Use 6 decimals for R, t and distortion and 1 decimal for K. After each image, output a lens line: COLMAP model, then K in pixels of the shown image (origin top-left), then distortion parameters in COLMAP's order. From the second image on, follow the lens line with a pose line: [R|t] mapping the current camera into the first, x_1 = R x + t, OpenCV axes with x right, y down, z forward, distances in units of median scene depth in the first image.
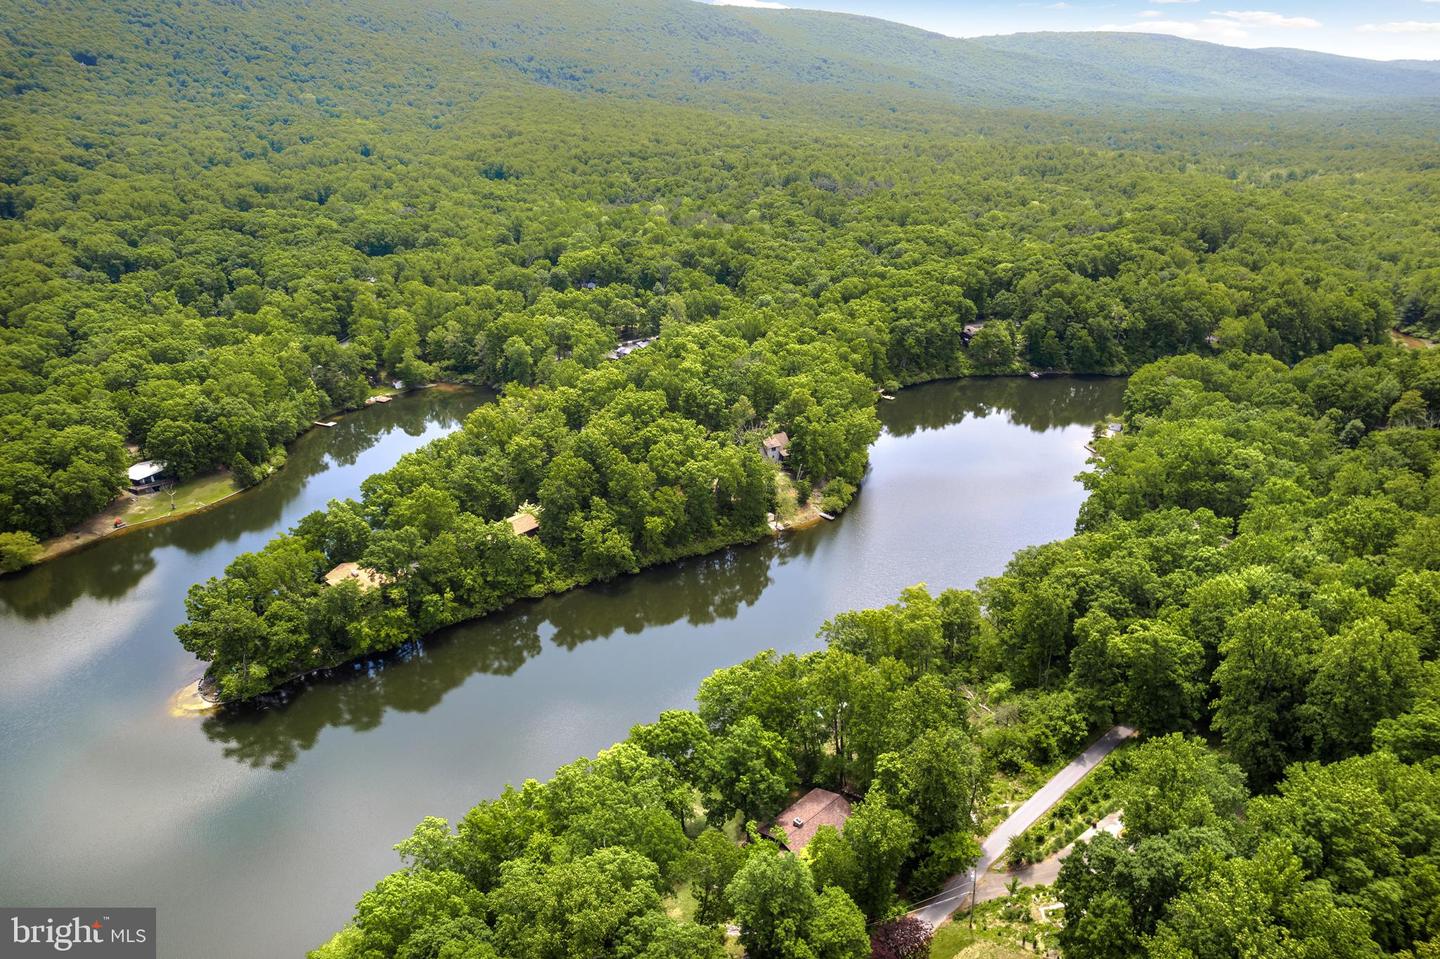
lens RADIAL K [[940.8, 0, 725.6], [0, 940.8, 471.1], [0, 0, 1]] dist [-0.065864, 0.061412]
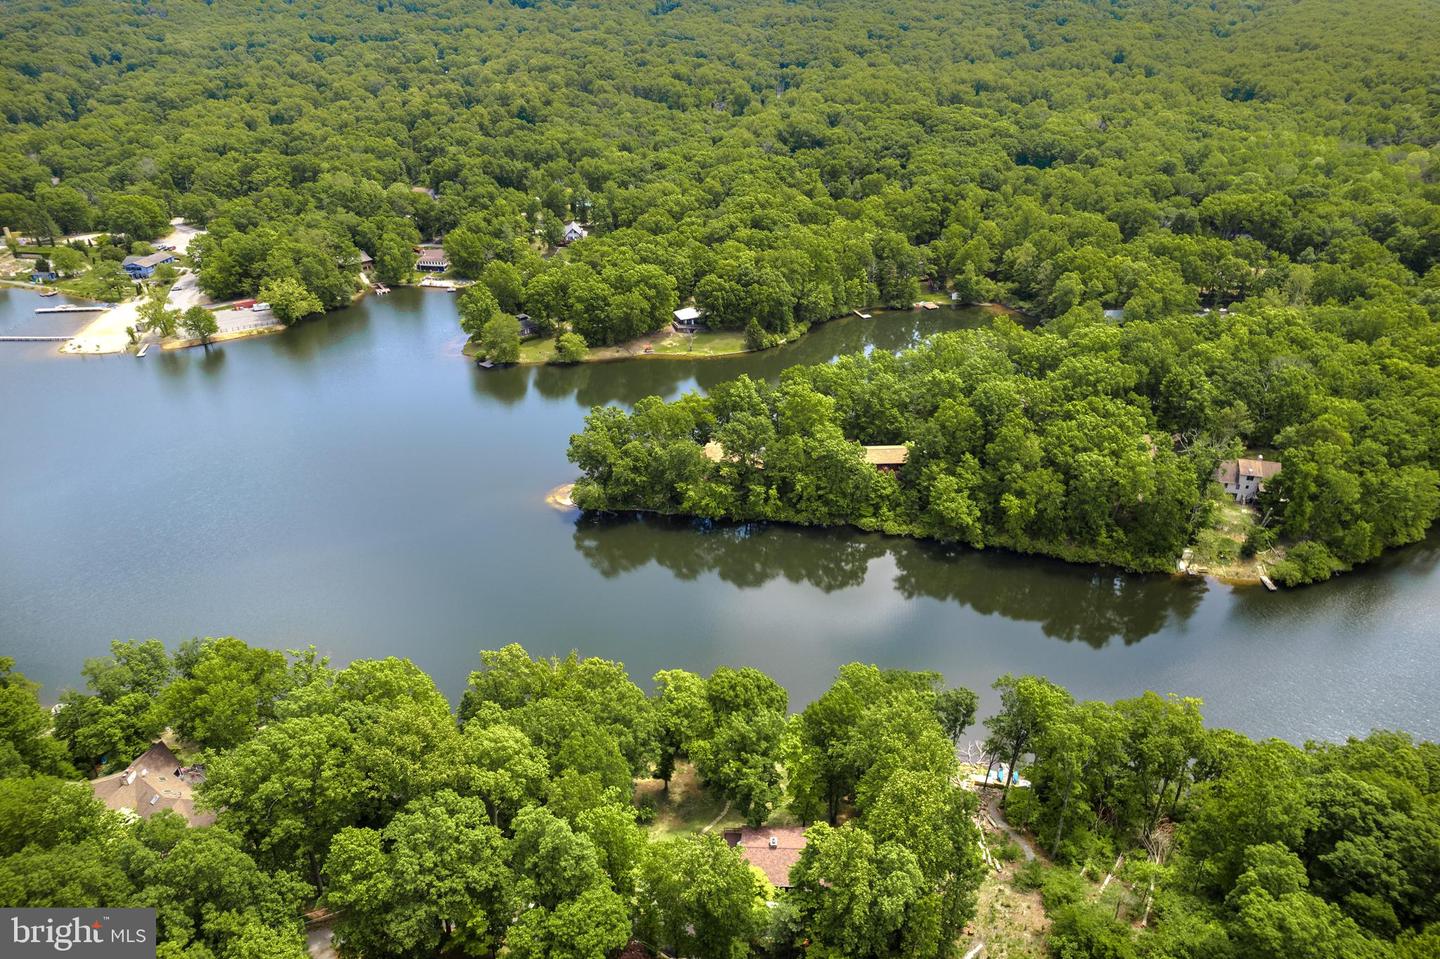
lens RADIAL K [[940.8, 0, 725.0], [0, 940.8, 473.7], [0, 0, 1]] dist [-0.065864, 0.061412]
pose [[0.687070, 0.338860, -0.642736, 0.255105], [-0.278707, 0.939836, 0.197564, -0.059821], [0.671013, 0.043395, 0.740175, 0.151196]]
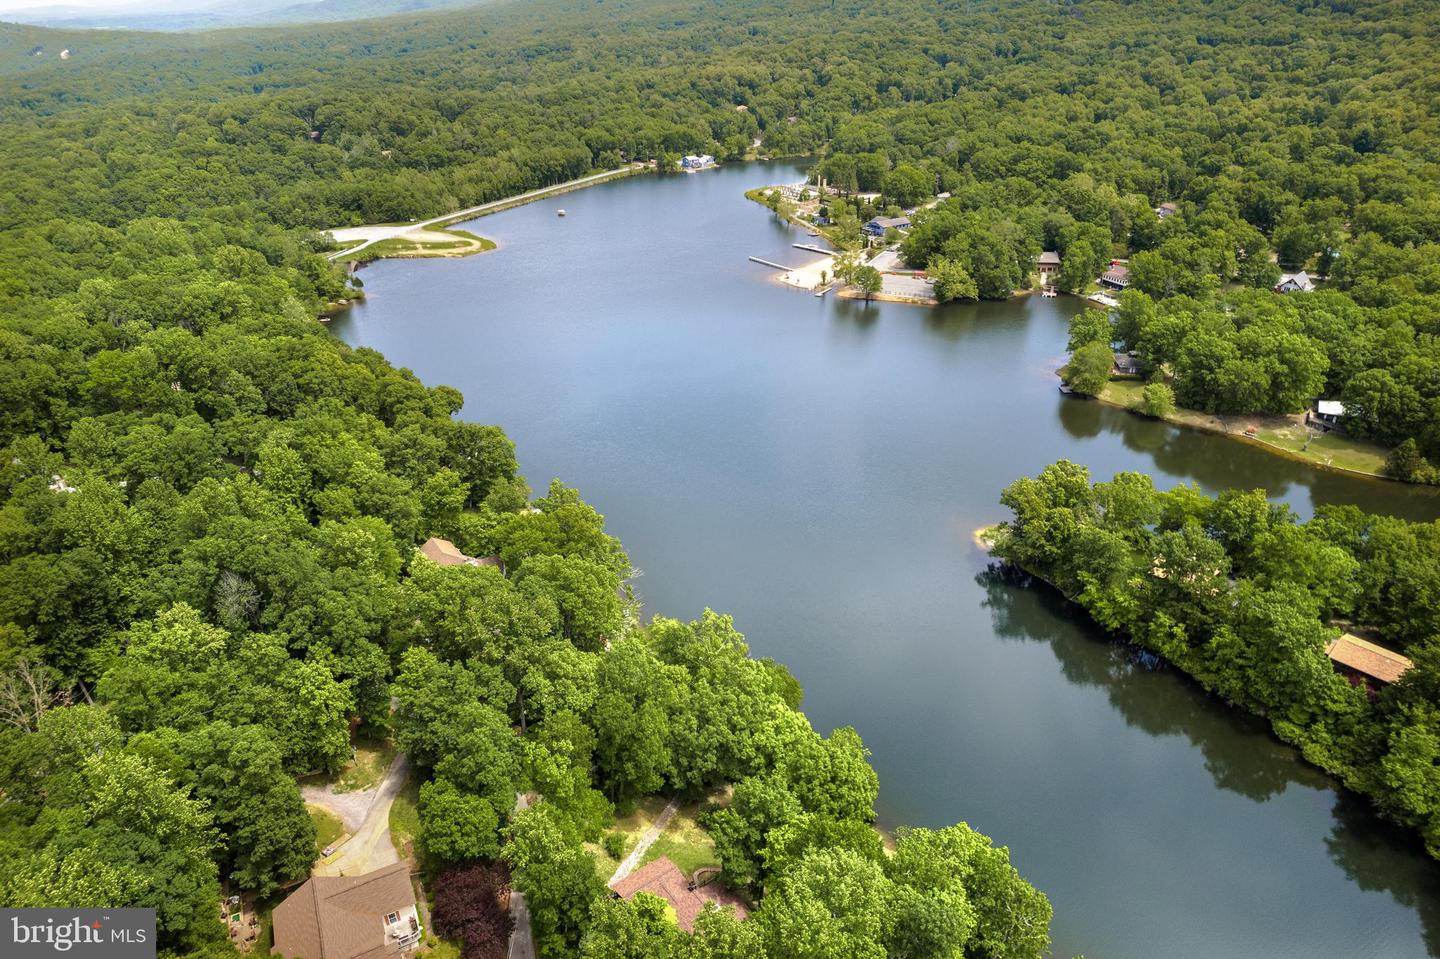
lens RADIAL K [[940.8, 0, 723.5], [0, 940.8, 467.9], [0, 0, 1]] dist [-0.065864, 0.061412]
pose [[-0.140284, 0.454569, -0.879595, 0.320558], [-0.370191, 0.799869, 0.472407, -0.170420], [0.918302, 0.391889, 0.056068, 0.412450]]
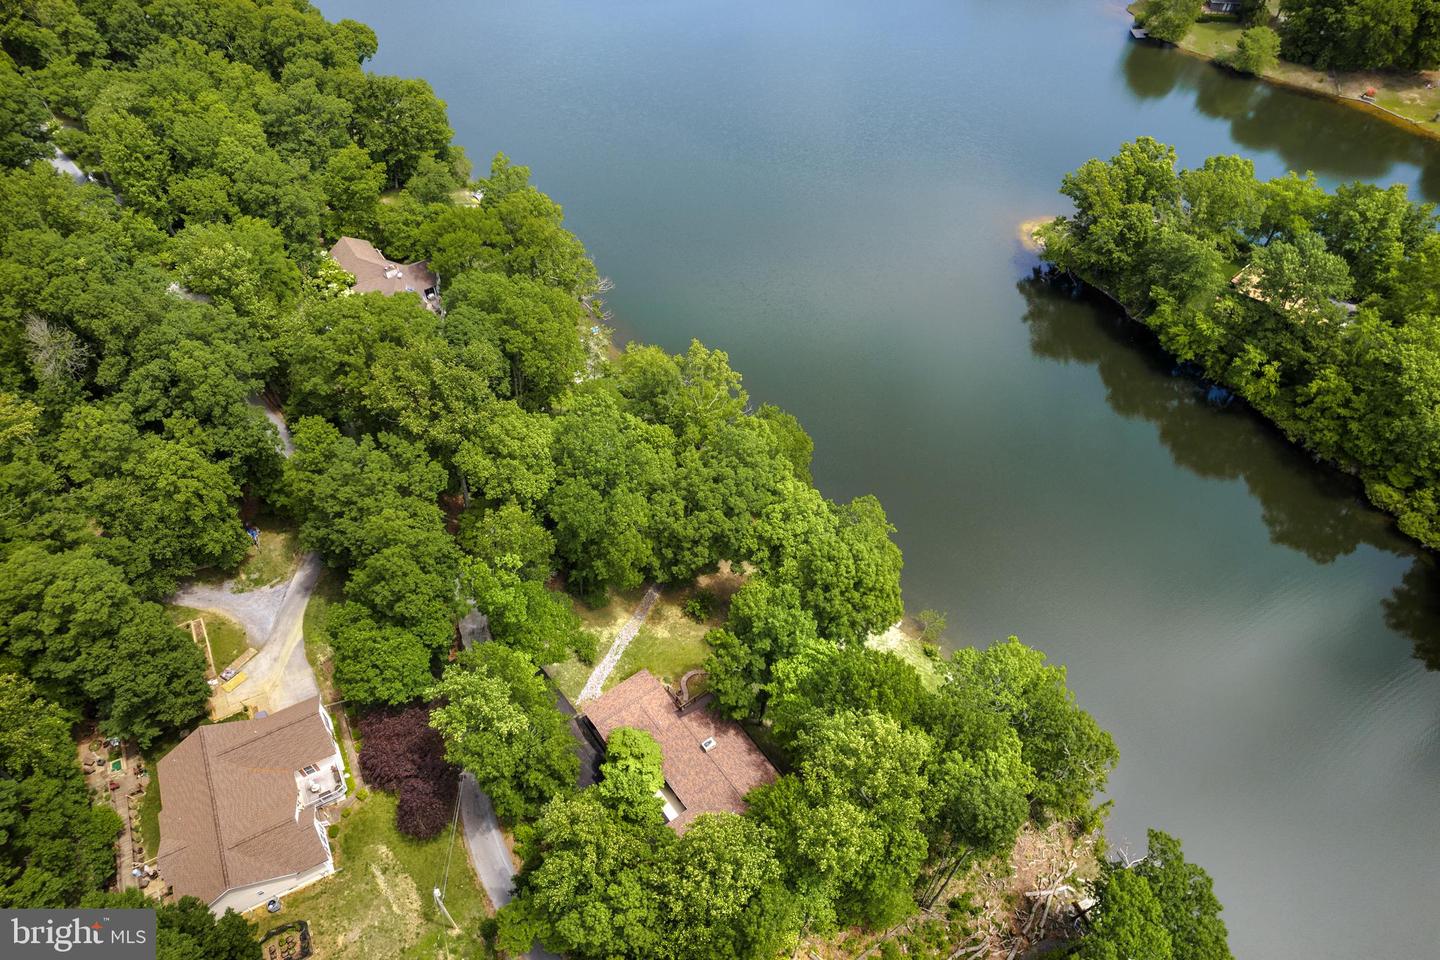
lens RADIAL K [[940.8, 0, 722.3], [0, 940.8, 486.1], [0, 0, 1]] dist [-0.065864, 0.061412]
pose [[-0.129872, 0.751403, -0.646936, 0.193158], [-0.386206, 0.562598, 0.730978, -0.120271], [0.913224, 0.344784, 0.217130, 0.407013]]
